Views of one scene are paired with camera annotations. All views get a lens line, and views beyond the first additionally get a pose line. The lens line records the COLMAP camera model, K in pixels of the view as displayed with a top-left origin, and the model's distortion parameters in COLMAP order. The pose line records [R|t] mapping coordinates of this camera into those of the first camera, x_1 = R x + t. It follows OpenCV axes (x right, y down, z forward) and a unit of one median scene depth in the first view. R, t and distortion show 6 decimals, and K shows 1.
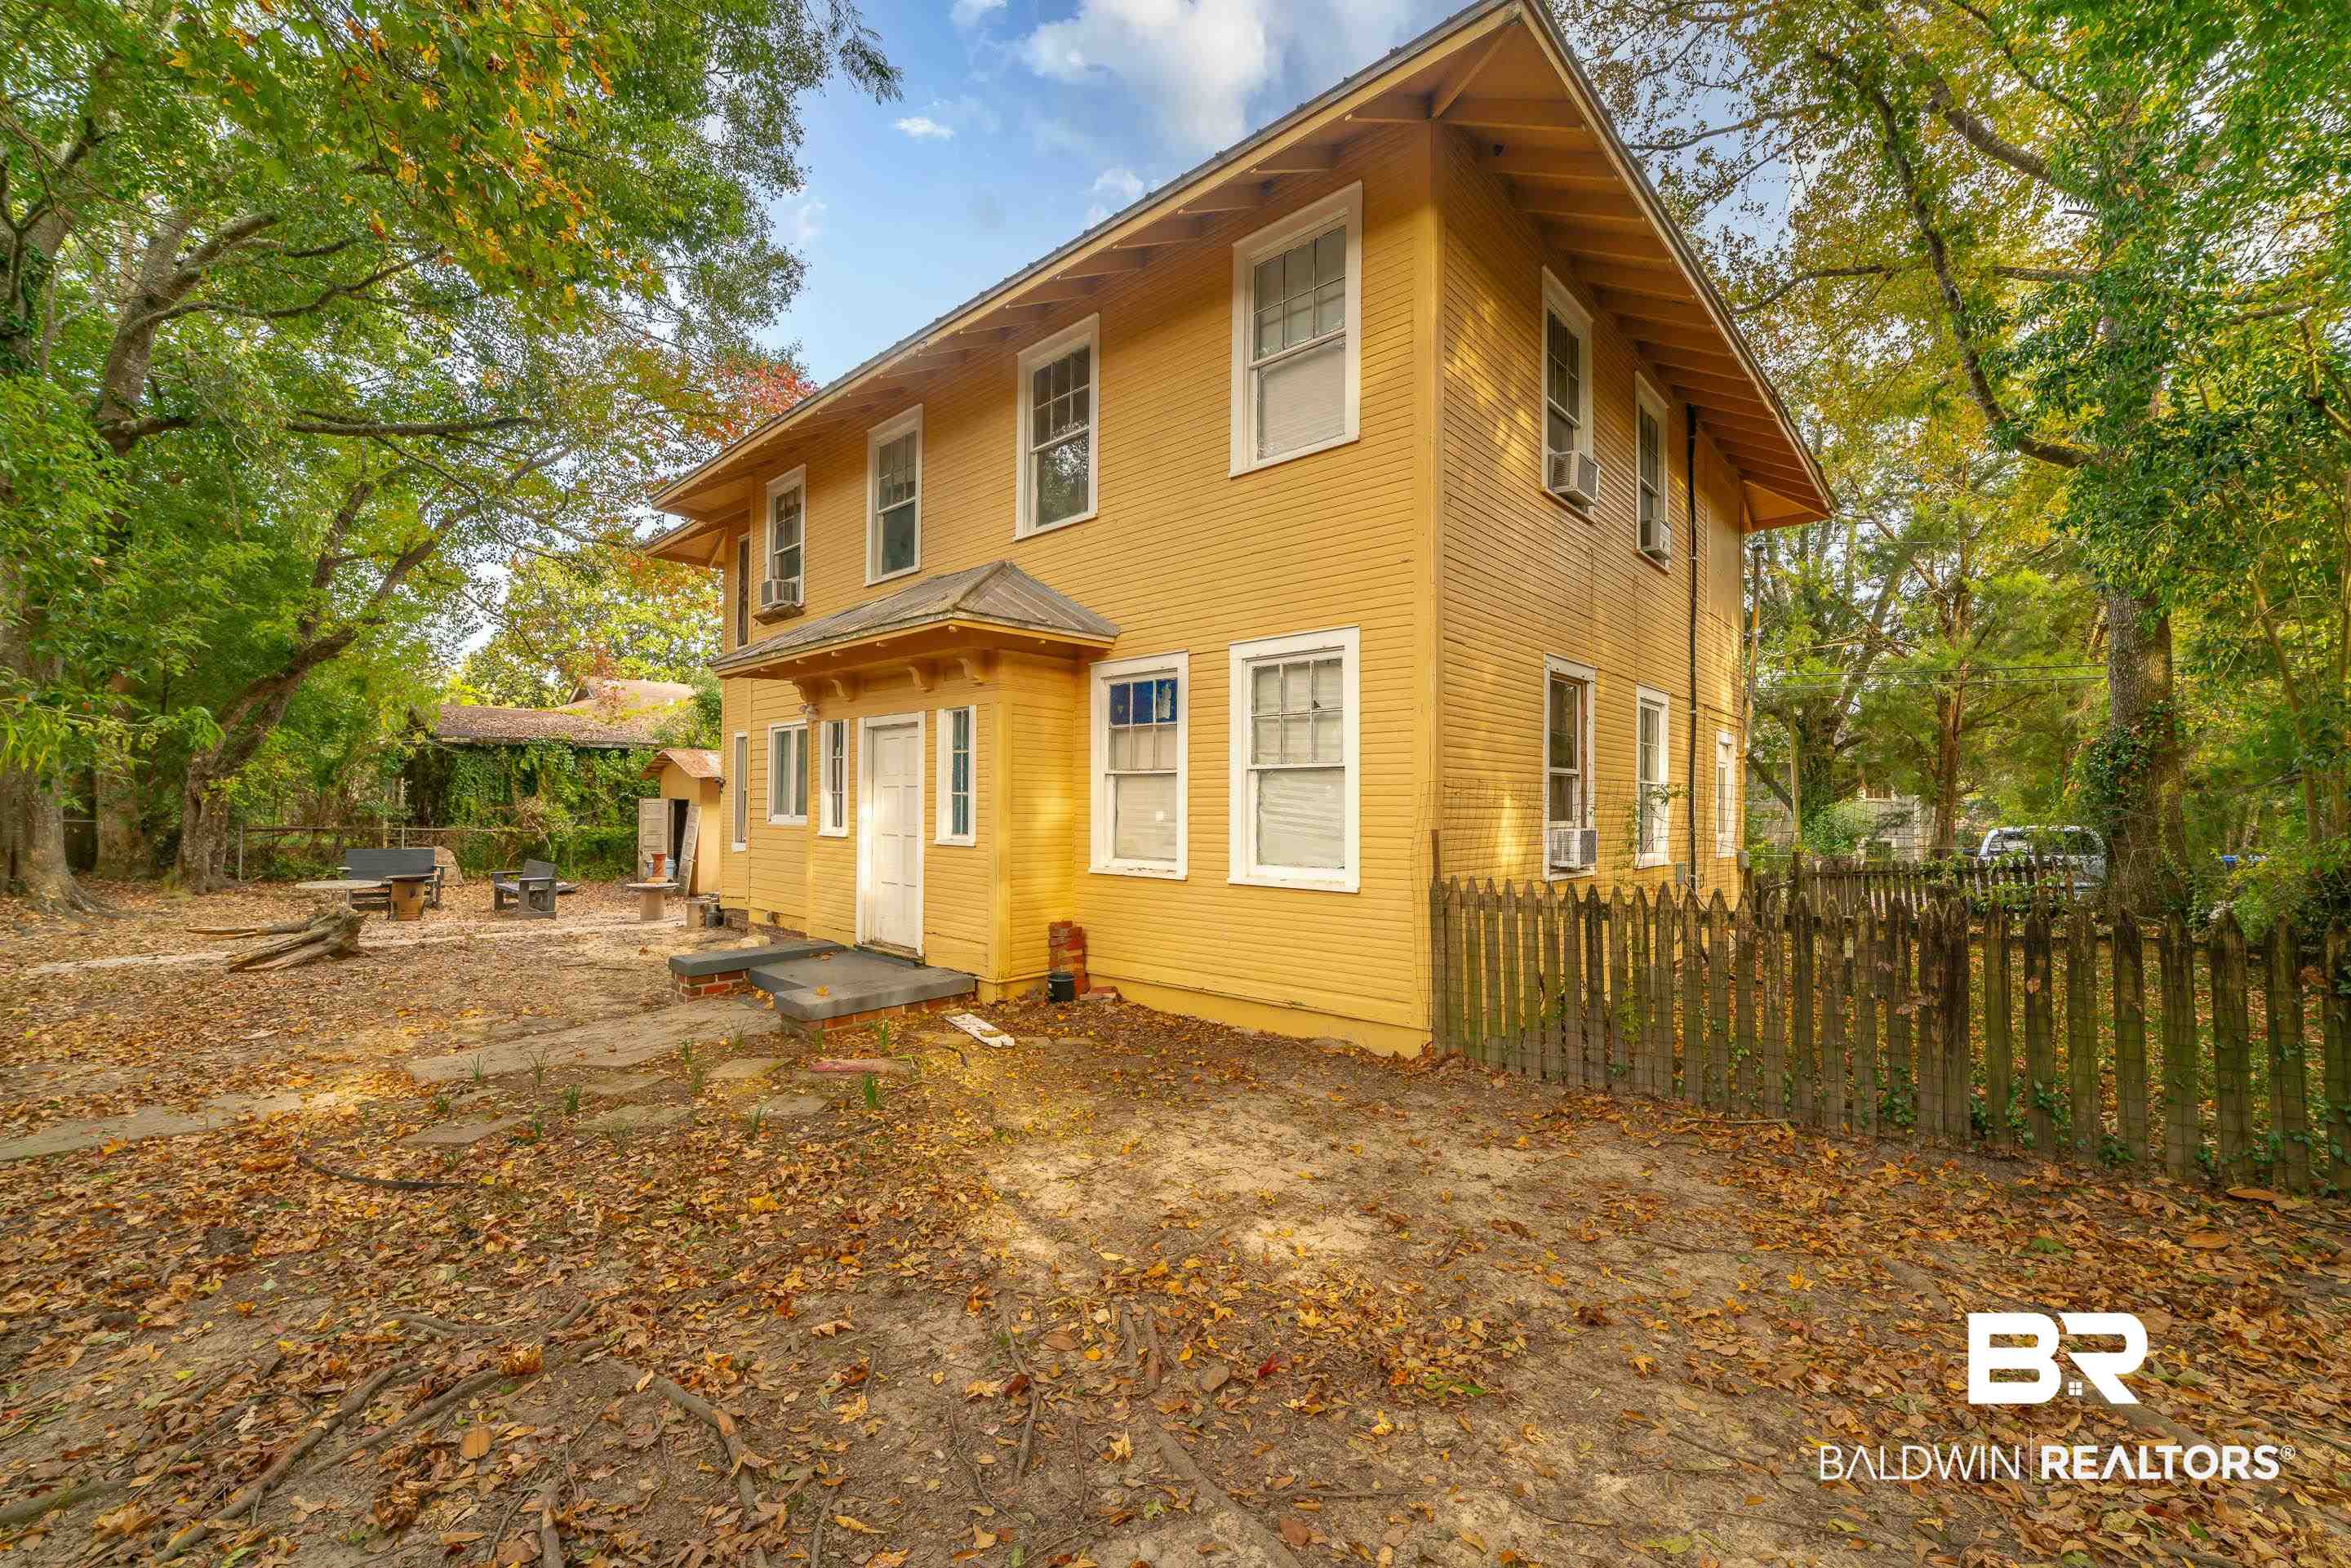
lens RADIAL K [[929.7, 0, 1179.9], [0, 929.7, 794.7], [0, 0, 1]] dist [-0.024158, 0.009327]
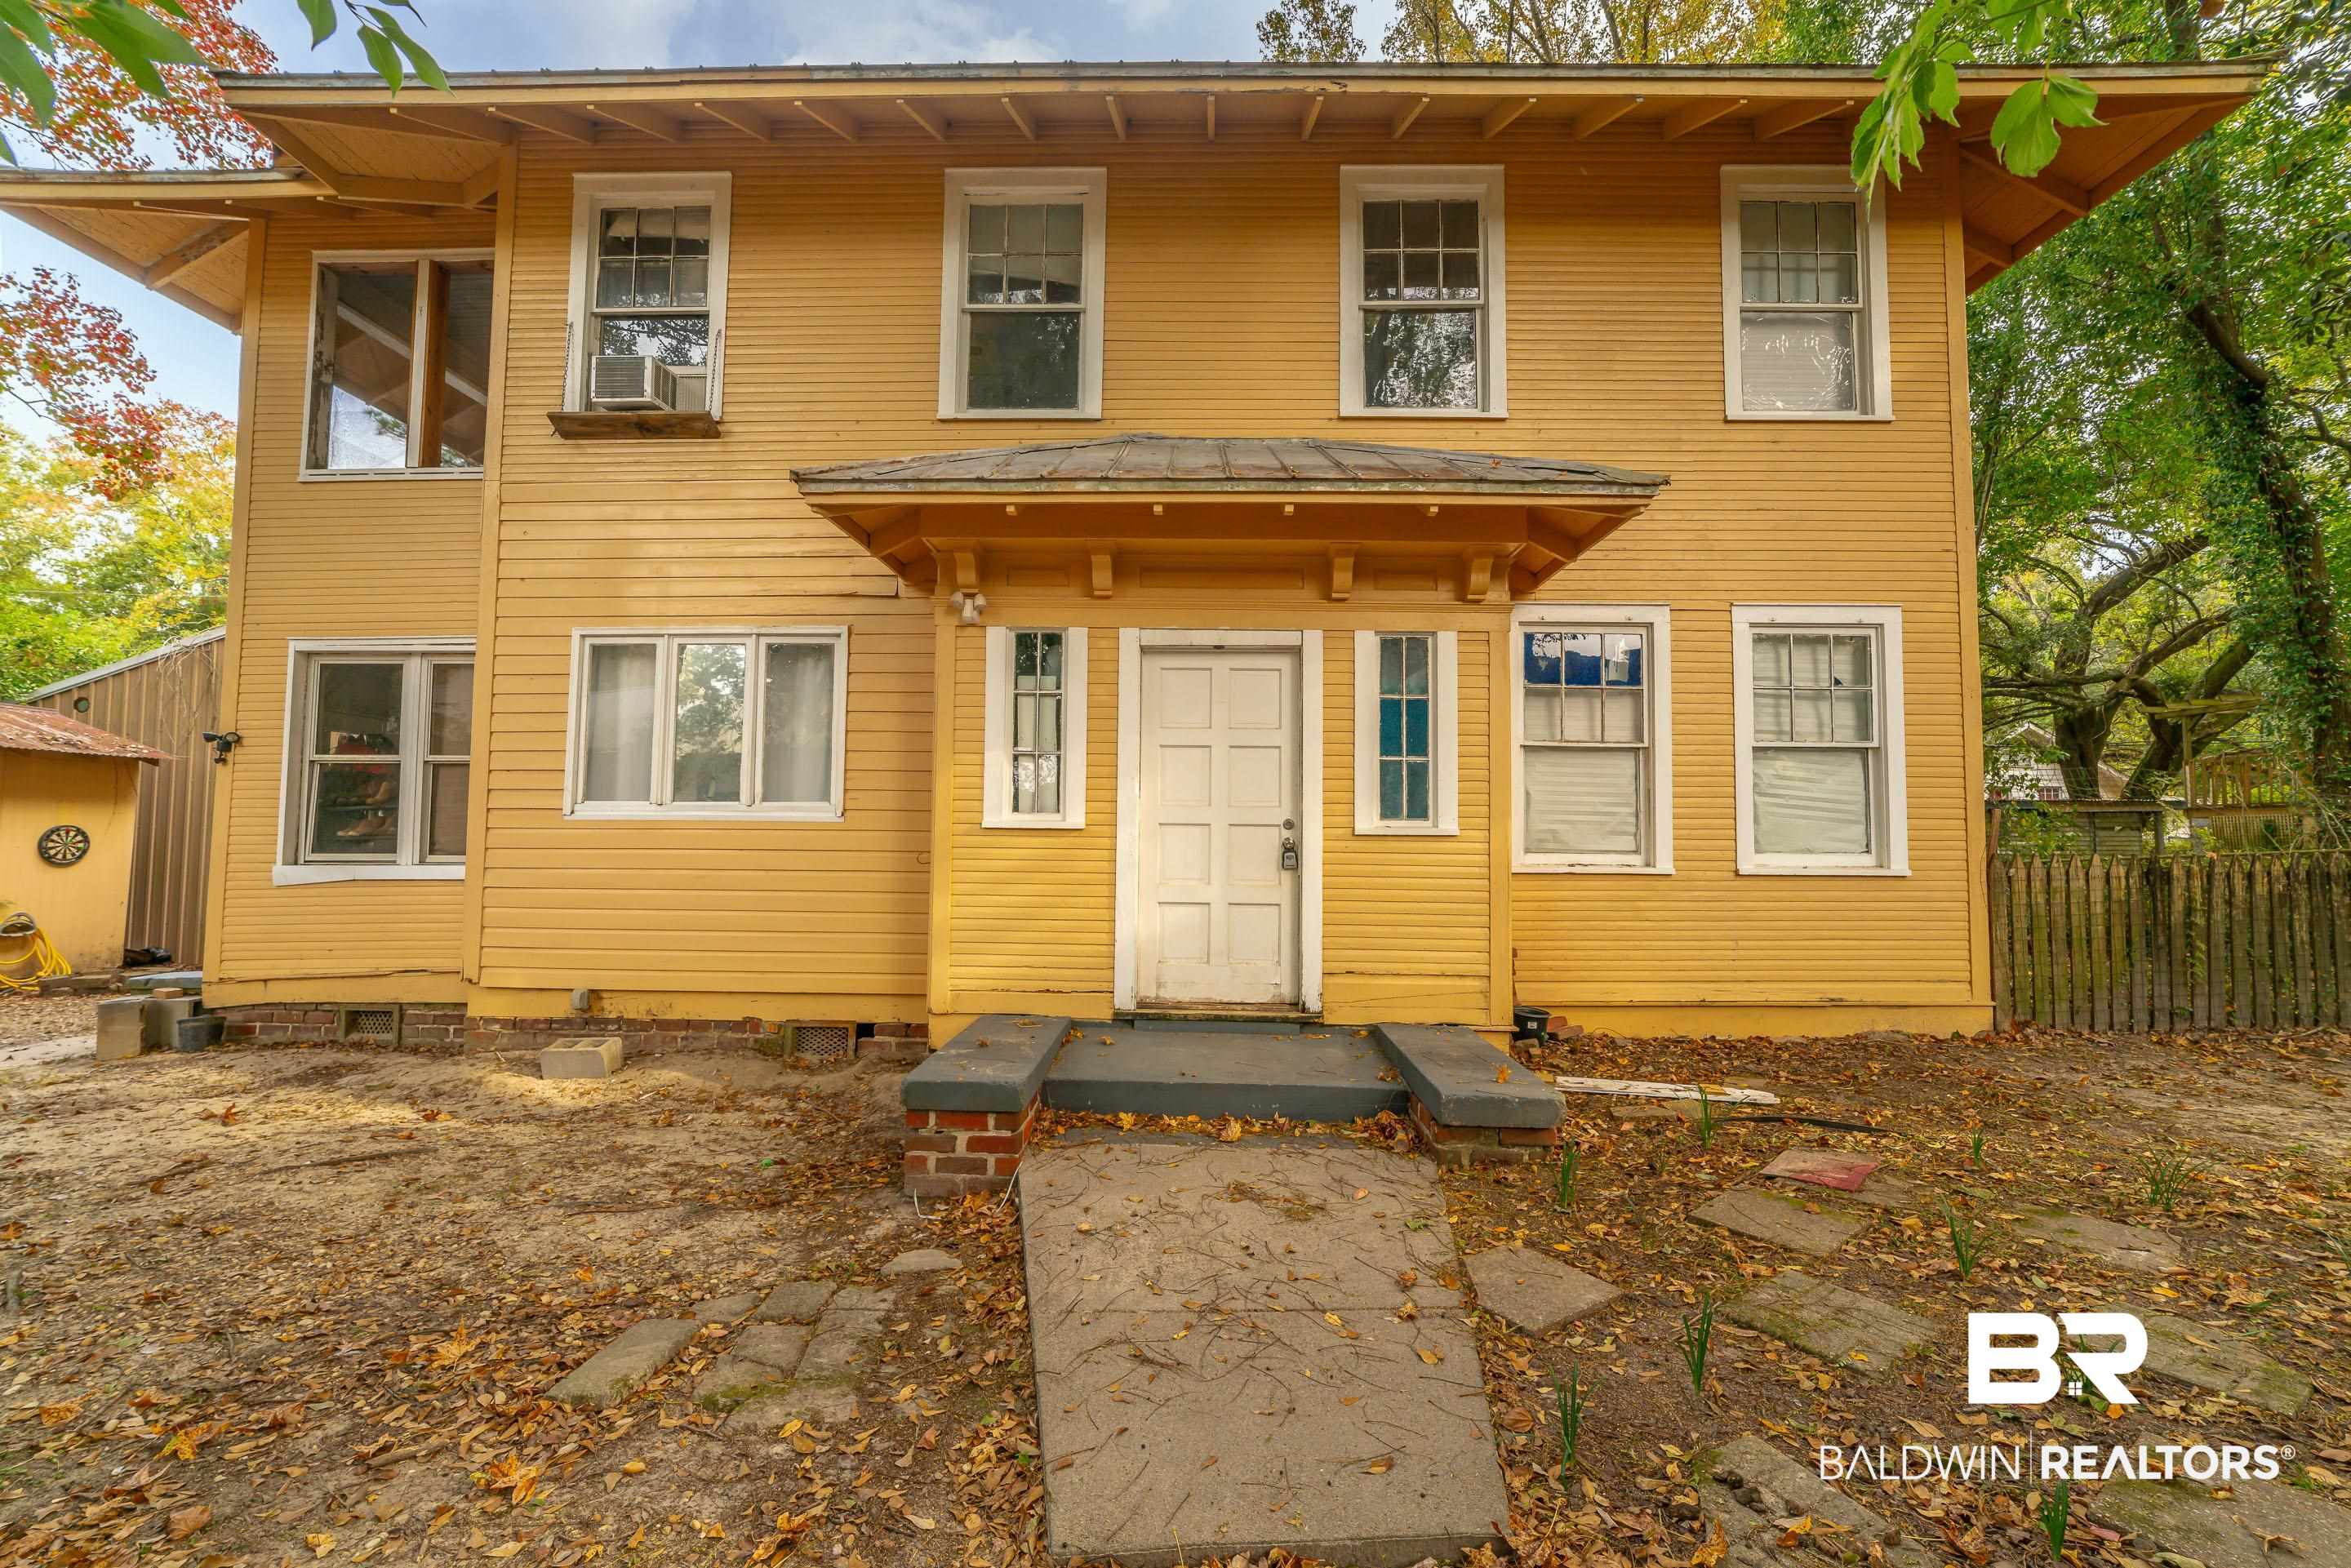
lens RADIAL K [[838.3, 0, 1175.8], [0, 838.3, 764.4], [0, 0, 1]] dist [-0.016044, 0.000015]
pose [[0.764172, 0.034466, 0.644091, -0.745756], [-0.019934, 0.999356, -0.029827, 0.021986], [-0.644704, 0.009954, 0.764368, 0.638439]]
